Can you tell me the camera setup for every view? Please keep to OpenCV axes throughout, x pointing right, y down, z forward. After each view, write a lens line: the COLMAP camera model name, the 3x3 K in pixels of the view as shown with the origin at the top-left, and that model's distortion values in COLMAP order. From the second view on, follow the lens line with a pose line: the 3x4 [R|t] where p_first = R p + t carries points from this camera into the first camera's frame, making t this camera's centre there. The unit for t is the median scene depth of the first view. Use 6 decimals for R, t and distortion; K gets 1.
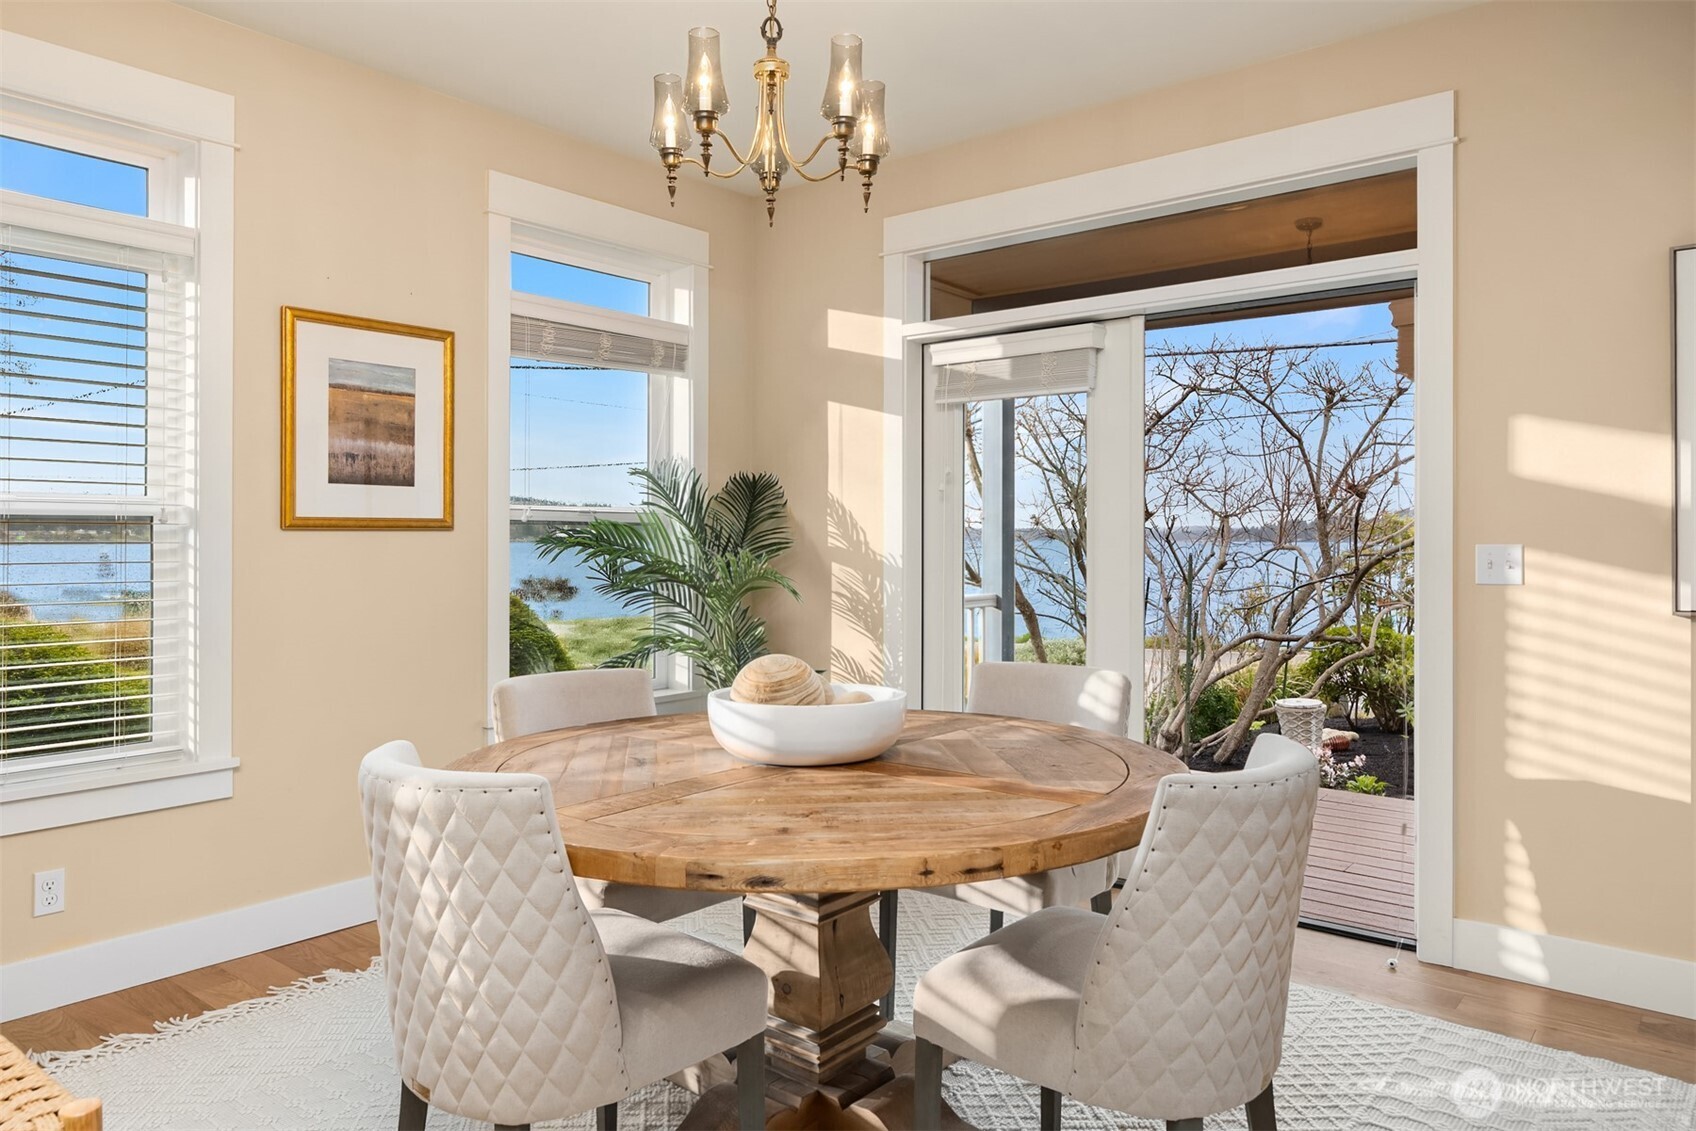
lens RADIAL K [[1099.6, 0, 848.0], [0, 1099.6, 565.5], [0, 0, 1]] dist [-0.004133, -0.000901]
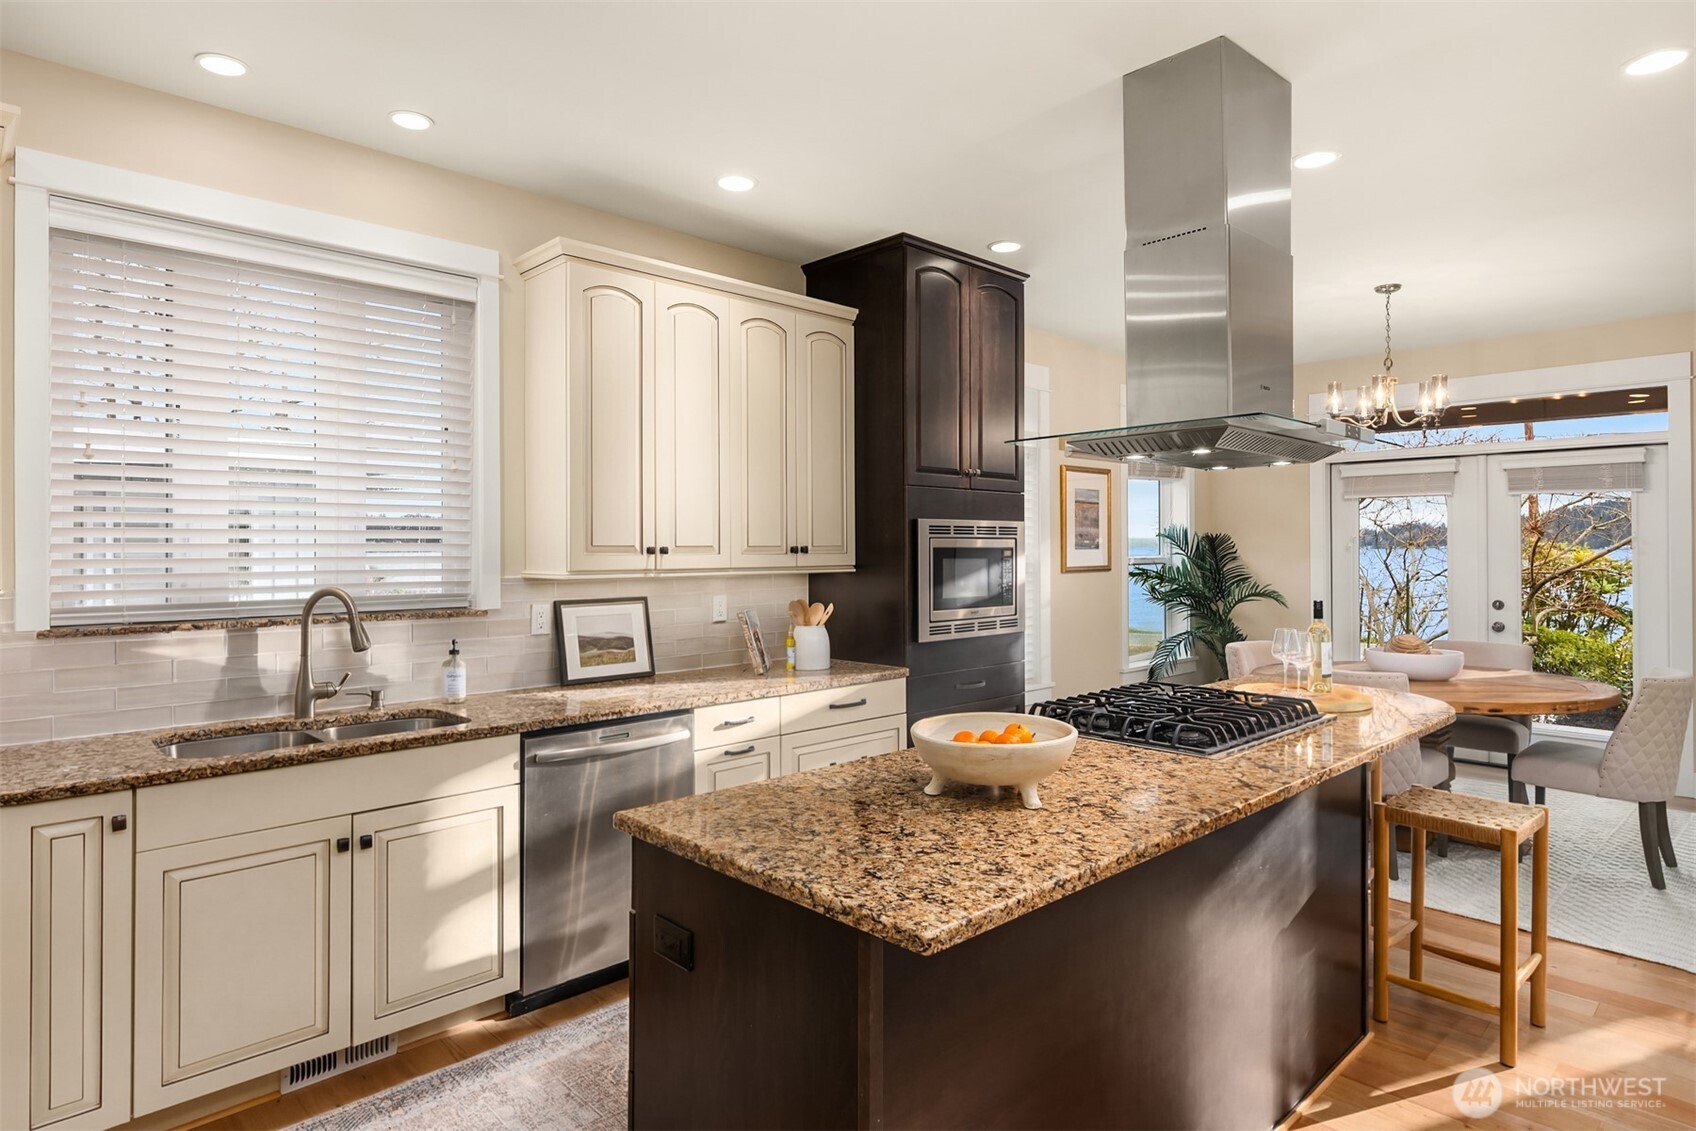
lens RADIAL K [[913.9, 0, 848.0], [0, 913.9, 565.5], [0, 0, 1]] dist [-0.004535, 0.000319]
pose [[0.991702, -0.000215, -0.128557, -0.680982], [-0.000253, 0.999993, -0.003629, -0.039725], [0.128557, 0.003631, 0.991695, -0.747524]]
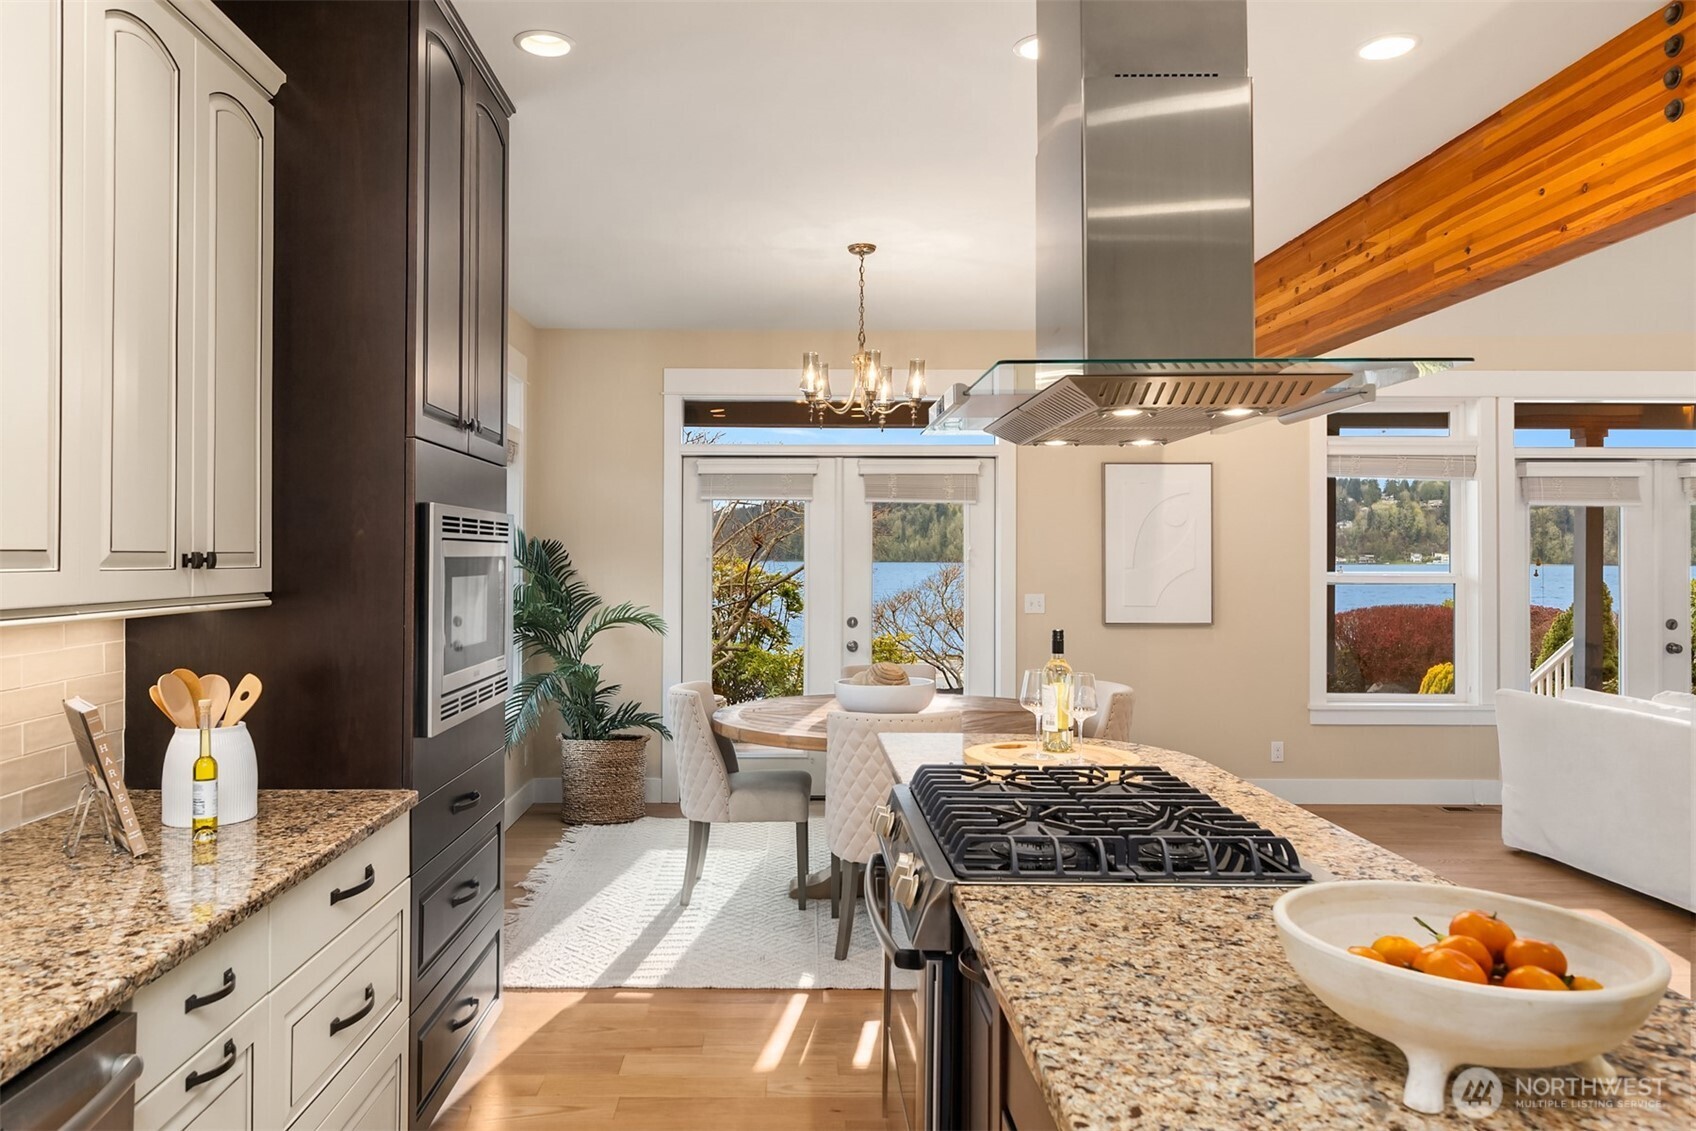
lens RADIAL K [[1149.3, 0, 848.0], [0, 1149.3, 565.5], [0, 0, 1]] dist [-0.034052, 0.000973]
pose [[0.782091, -0.002500, 0.623159, -0.963541], [0.012565, 0.999852, -0.011758, -0.047382], [-0.623037, 0.017026, 0.782007, -0.393819]]
